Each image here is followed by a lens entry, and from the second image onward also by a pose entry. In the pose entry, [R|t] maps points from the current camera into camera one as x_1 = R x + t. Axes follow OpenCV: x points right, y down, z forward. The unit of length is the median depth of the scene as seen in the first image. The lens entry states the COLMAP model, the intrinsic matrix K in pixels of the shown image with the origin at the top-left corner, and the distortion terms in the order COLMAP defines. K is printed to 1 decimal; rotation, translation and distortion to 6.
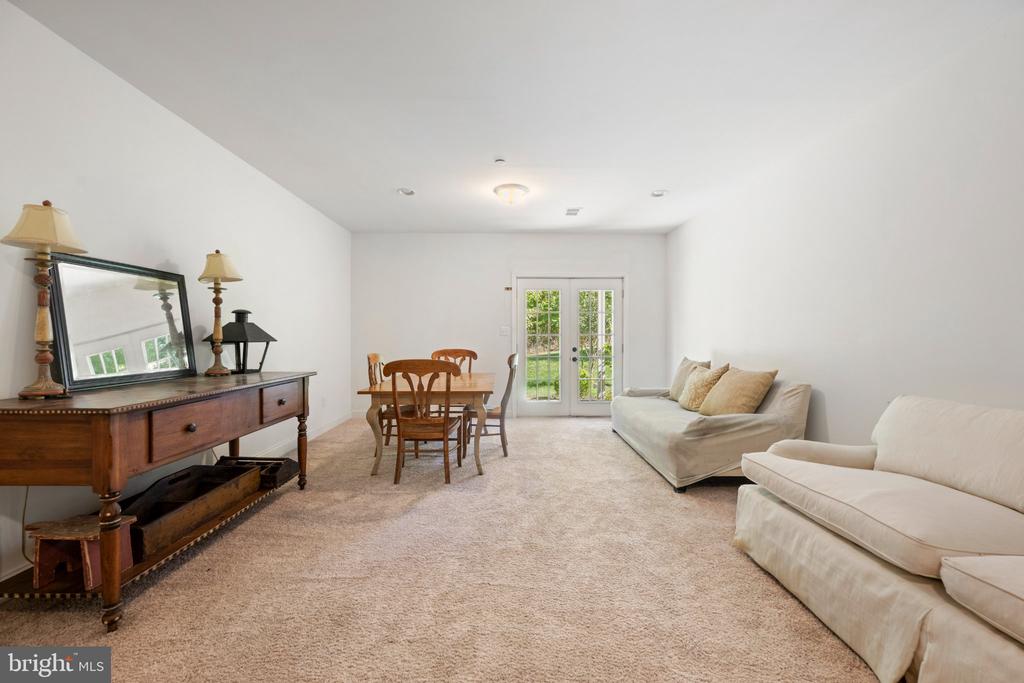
lens RADIAL K [[406.9, 0, 508.8], [0, 406.9, 339.5], [0, 0, 1]] dist [-0.002015, -0.000084]
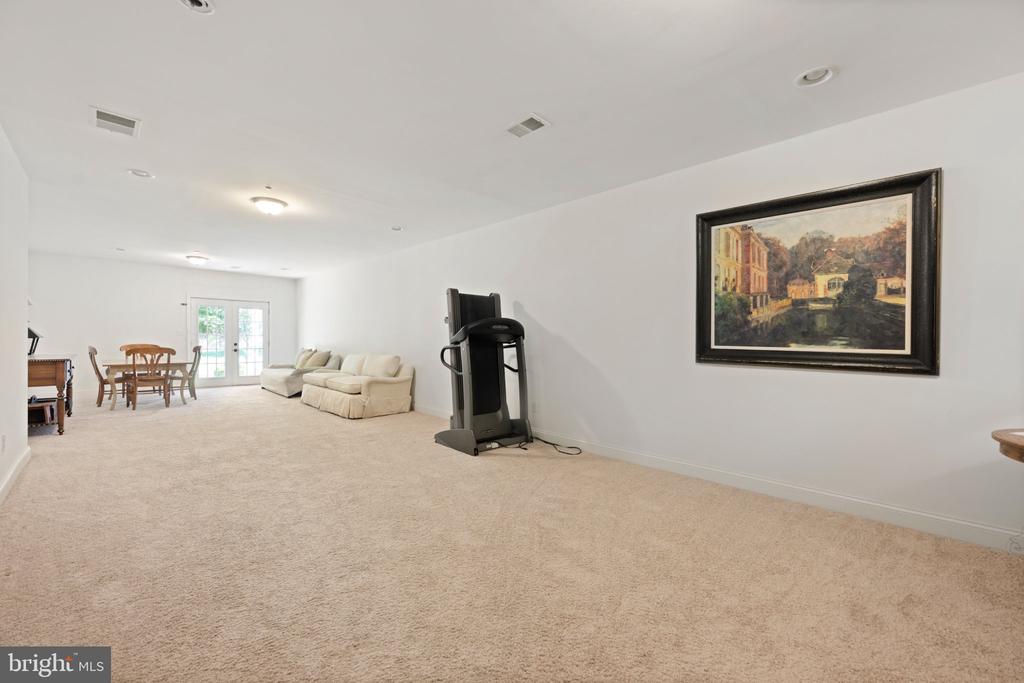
lens RADIAL K [[406.9, 0, 508.8], [0, 406.9, 339.5], [0, 0, 1]] dist [-0.002015, -0.000084]
pose [[0.715481, -0.000345, 0.698632, -0.354848], [-0.002970, 0.999989, 0.003536, -0.006627], [-0.698626, -0.004605, 0.715472, -1.701675]]
